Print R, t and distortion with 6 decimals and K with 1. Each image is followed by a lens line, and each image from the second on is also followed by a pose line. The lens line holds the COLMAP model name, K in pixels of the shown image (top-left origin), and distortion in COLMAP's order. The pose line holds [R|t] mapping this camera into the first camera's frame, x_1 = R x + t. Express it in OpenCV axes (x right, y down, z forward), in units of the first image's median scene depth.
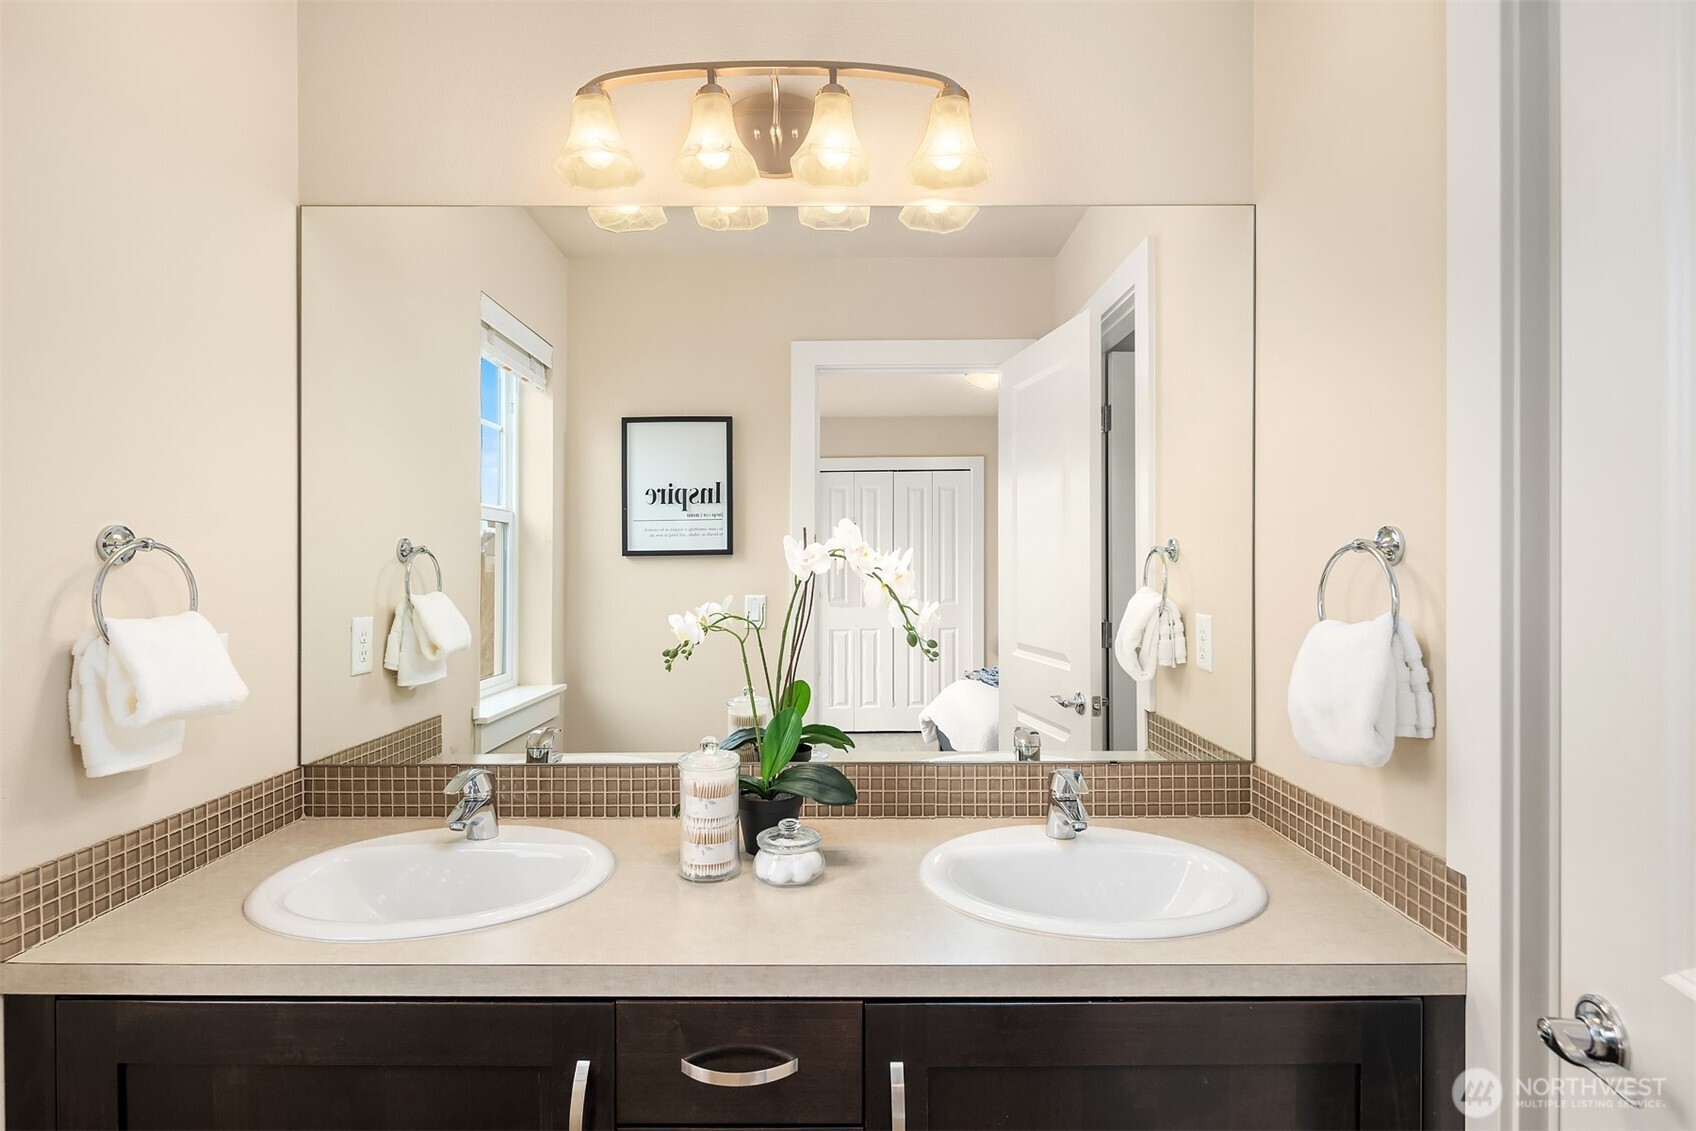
lens RADIAL K [[823.7, 0, 844.7], [0, 823.7, 566.2], [0, 0, 1]] dist [0.004679, -0.003207]
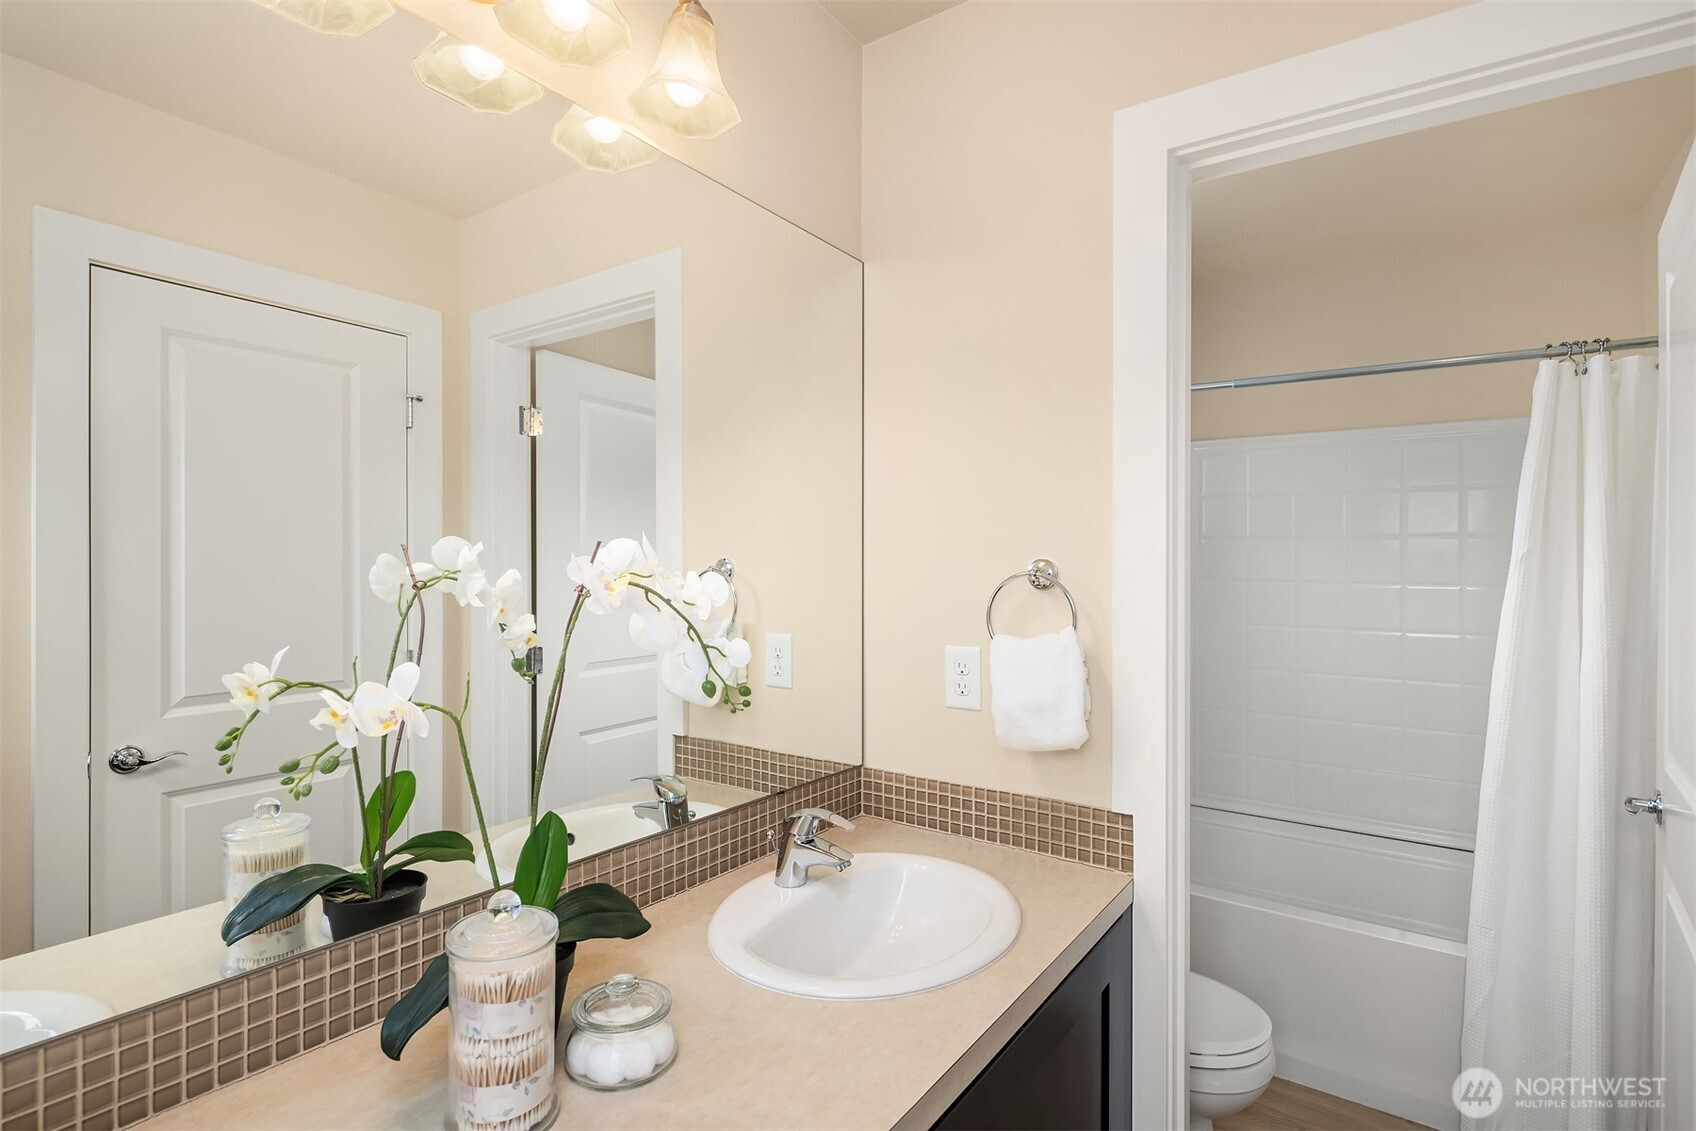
lens RADIAL K [[823.7, 0, 846.4], [0, 823.7, 570.8], [0, 0, 1]] dist [0.004679, -0.003207]
pose [[0.572567, 0.006840, 0.819829, -0.491103], [-0.002633, 0.999975, -0.006504, -0.018526], [-0.819854, 0.001566, 0.572571, 0.445034]]
